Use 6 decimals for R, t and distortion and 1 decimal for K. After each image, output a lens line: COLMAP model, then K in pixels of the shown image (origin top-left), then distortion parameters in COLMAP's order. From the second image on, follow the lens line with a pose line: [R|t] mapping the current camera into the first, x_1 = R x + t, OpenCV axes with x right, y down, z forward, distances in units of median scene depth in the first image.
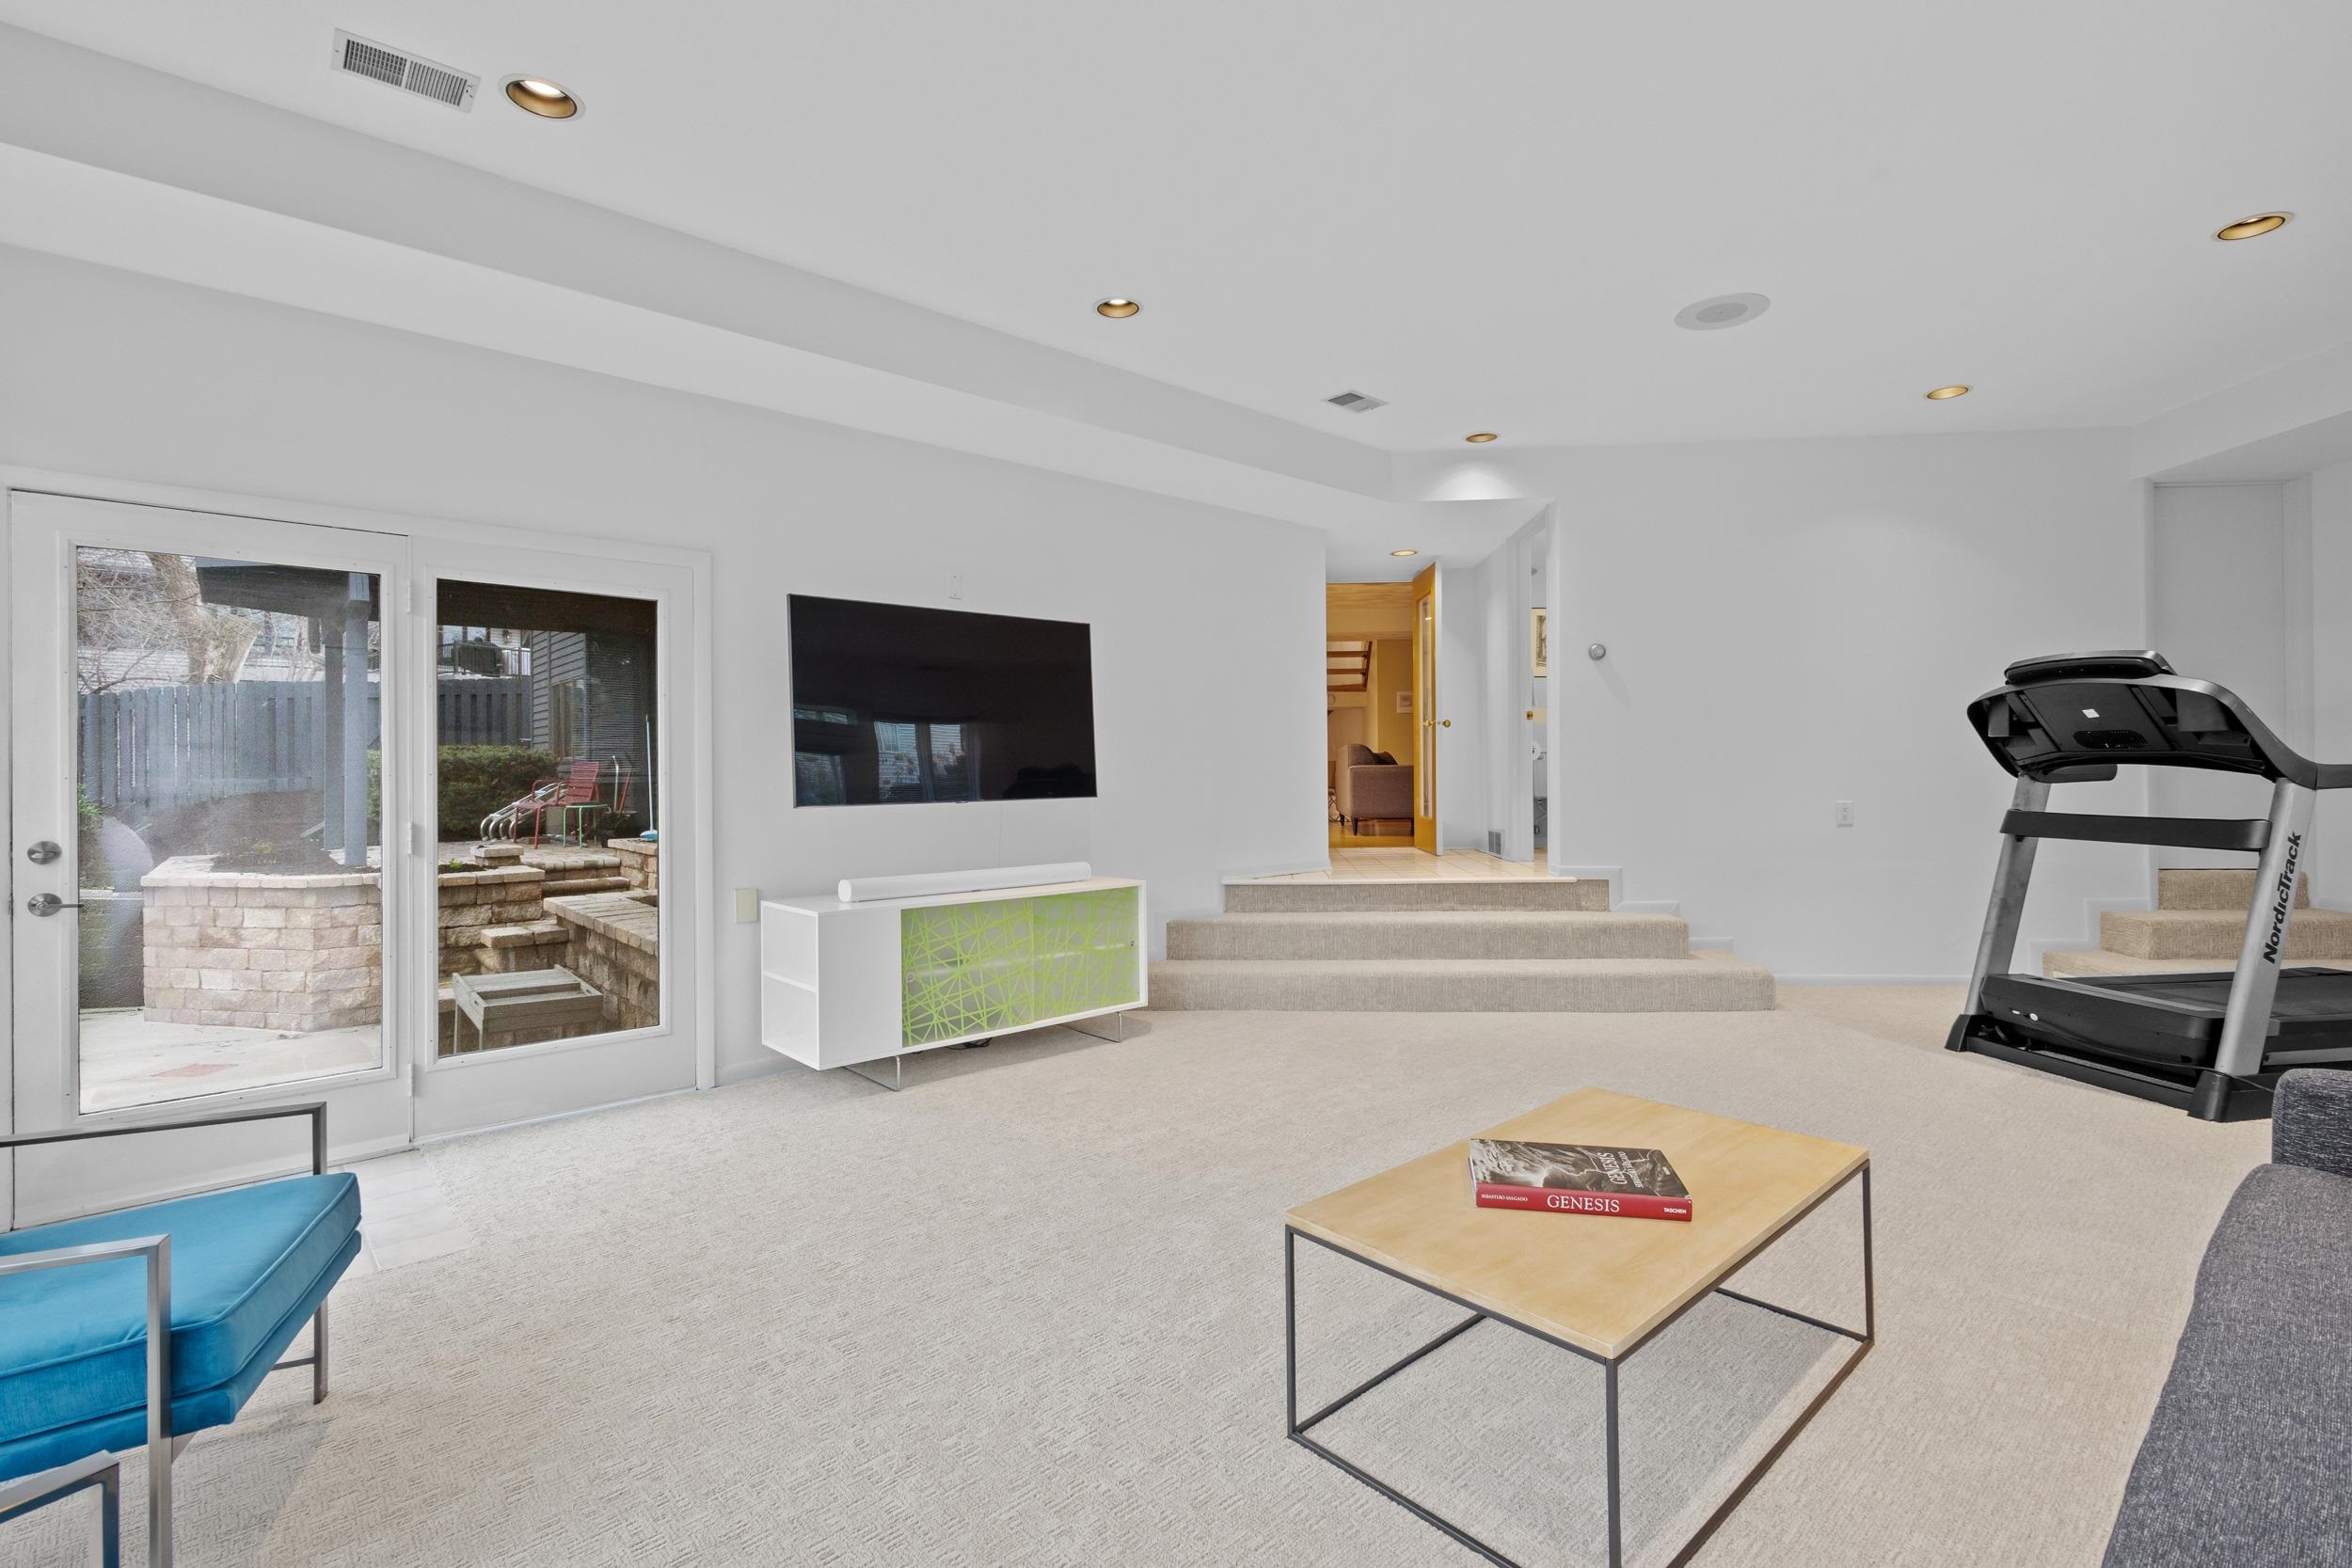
lens RADIAL K [[1073.8, 0, 1167.5], [0, 1073.8, 778.5], [0, 0, 1]] dist [0.011329, -0.003226]
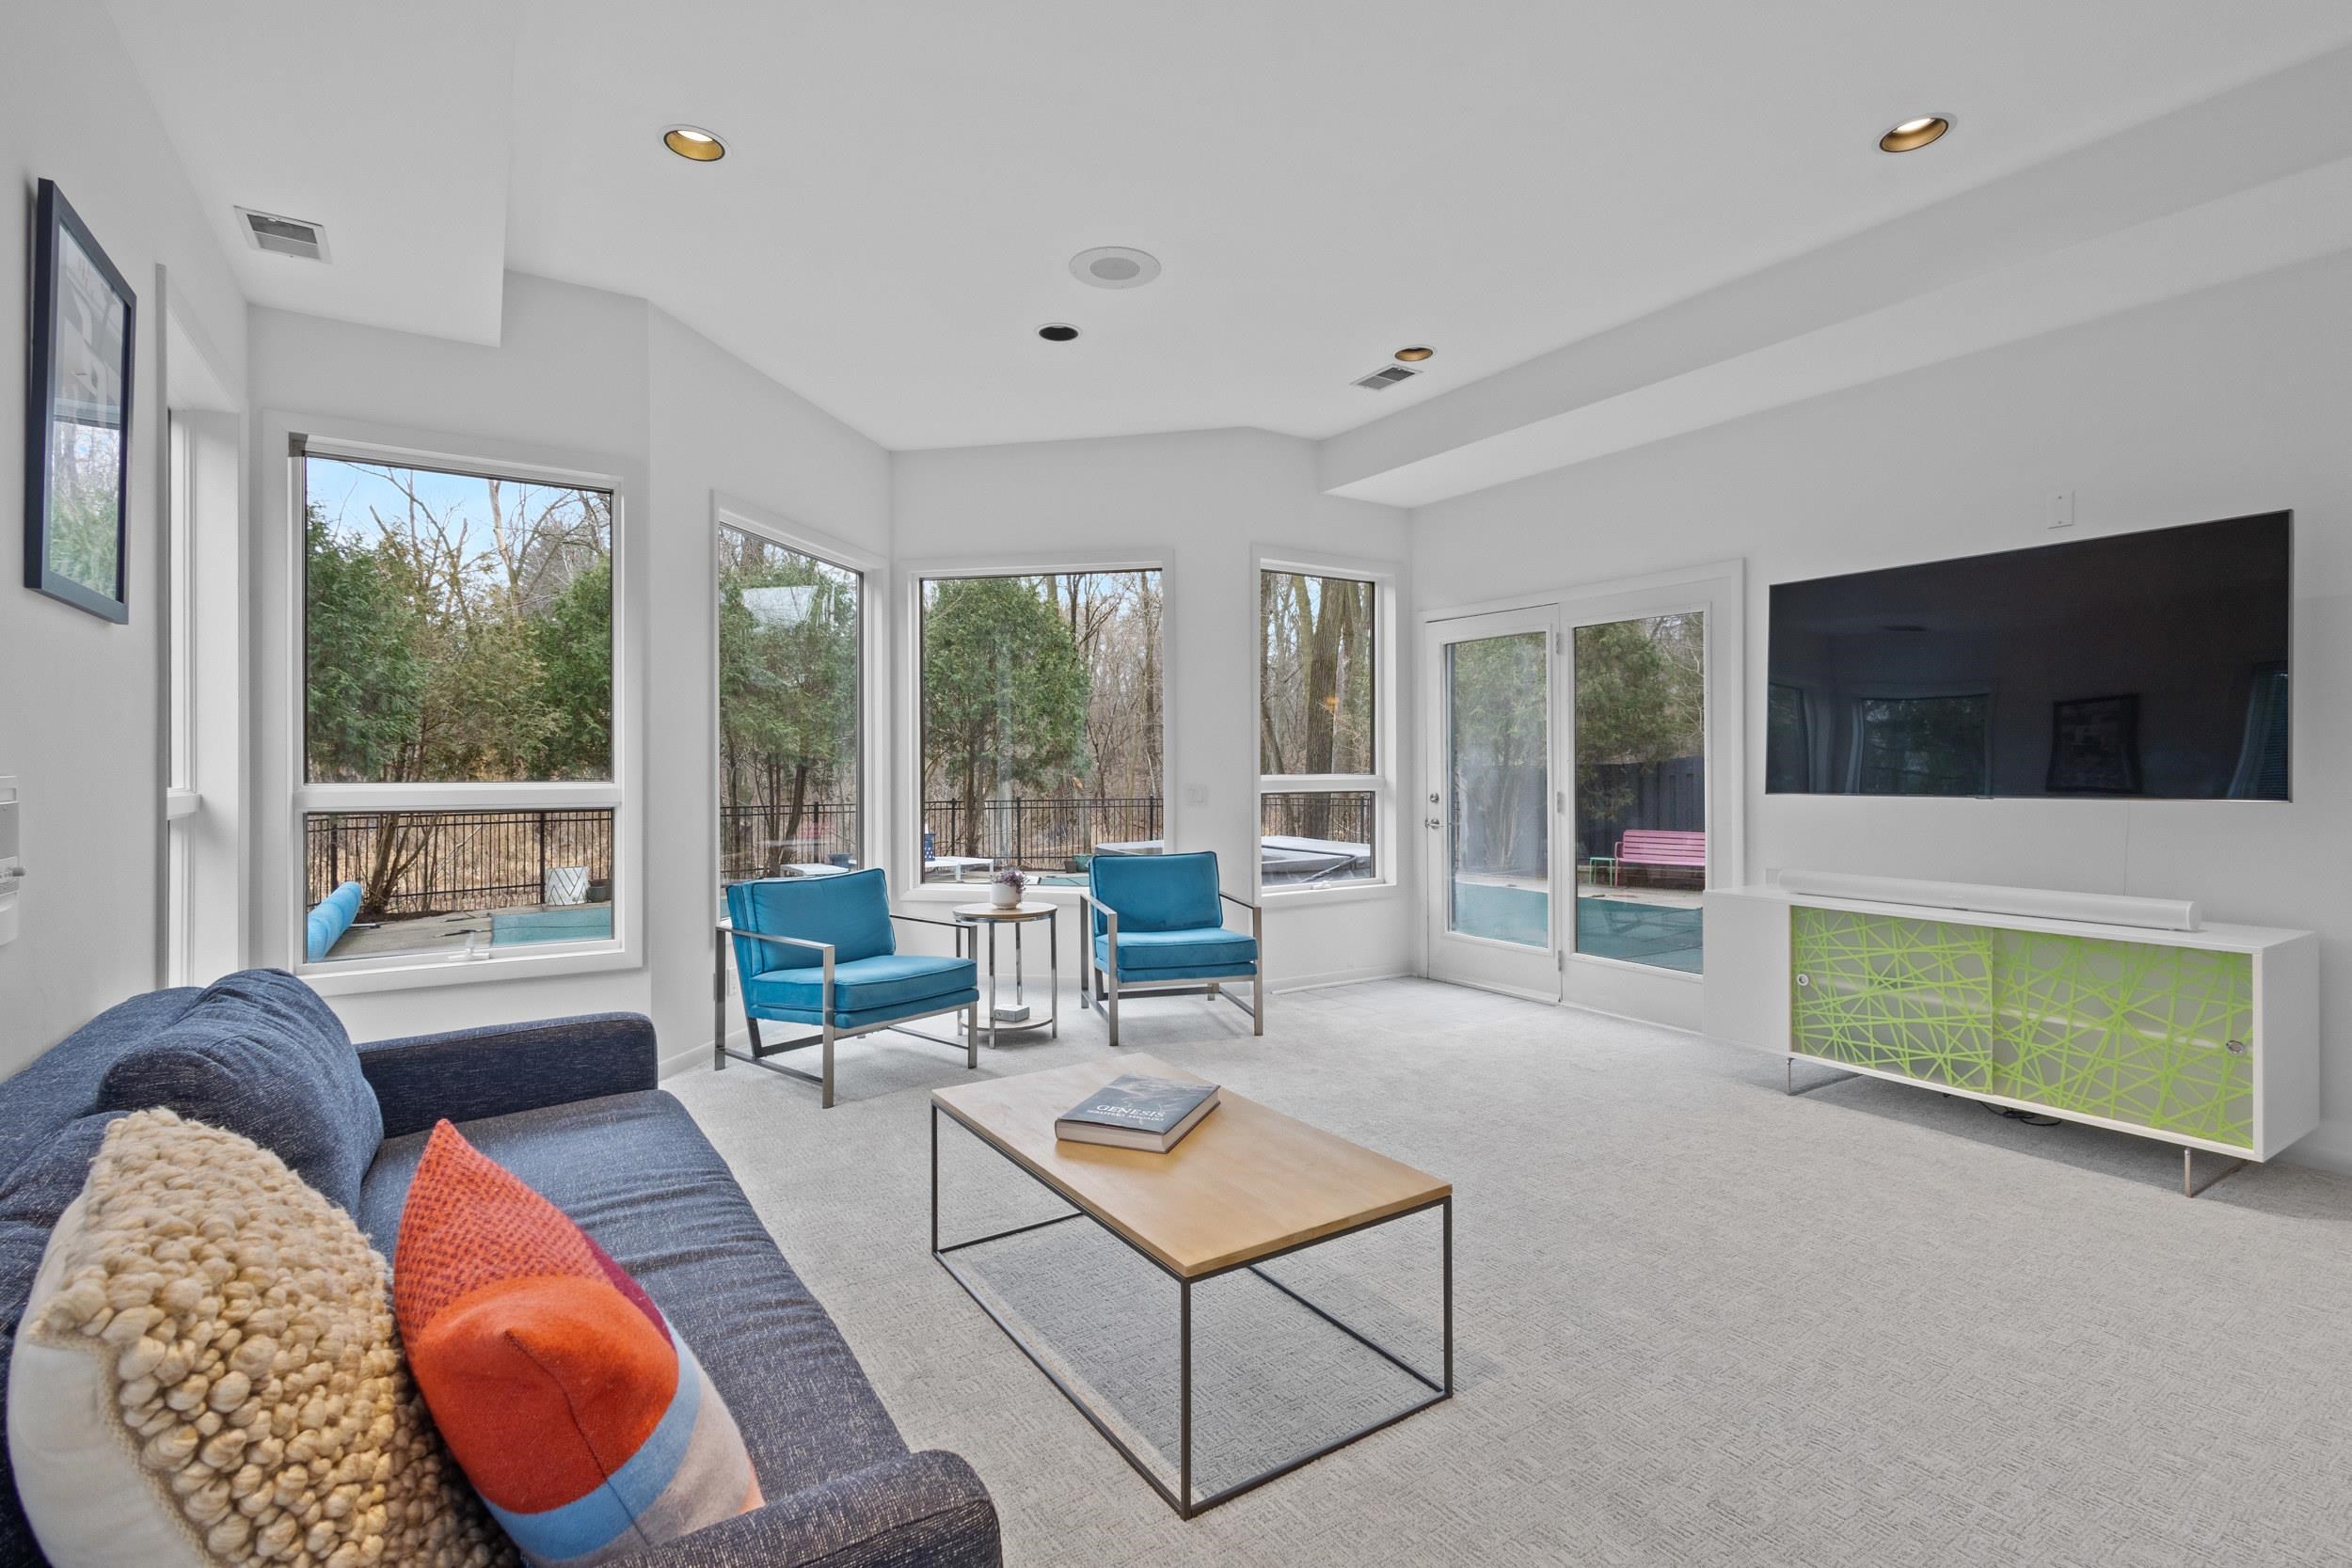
lens RADIAL K [[1073.8, 0, 1168.0], [0, 1073.8, 770.6], [0, 0, 1]] dist [0.011329, -0.003226]
pose [[-0.145993, 0.019201, -0.989099, 0.749196], [0.004341, 0.999814, 0.018769, -0.016752], [0.989276, -0.001553, -0.146050, 0.578997]]
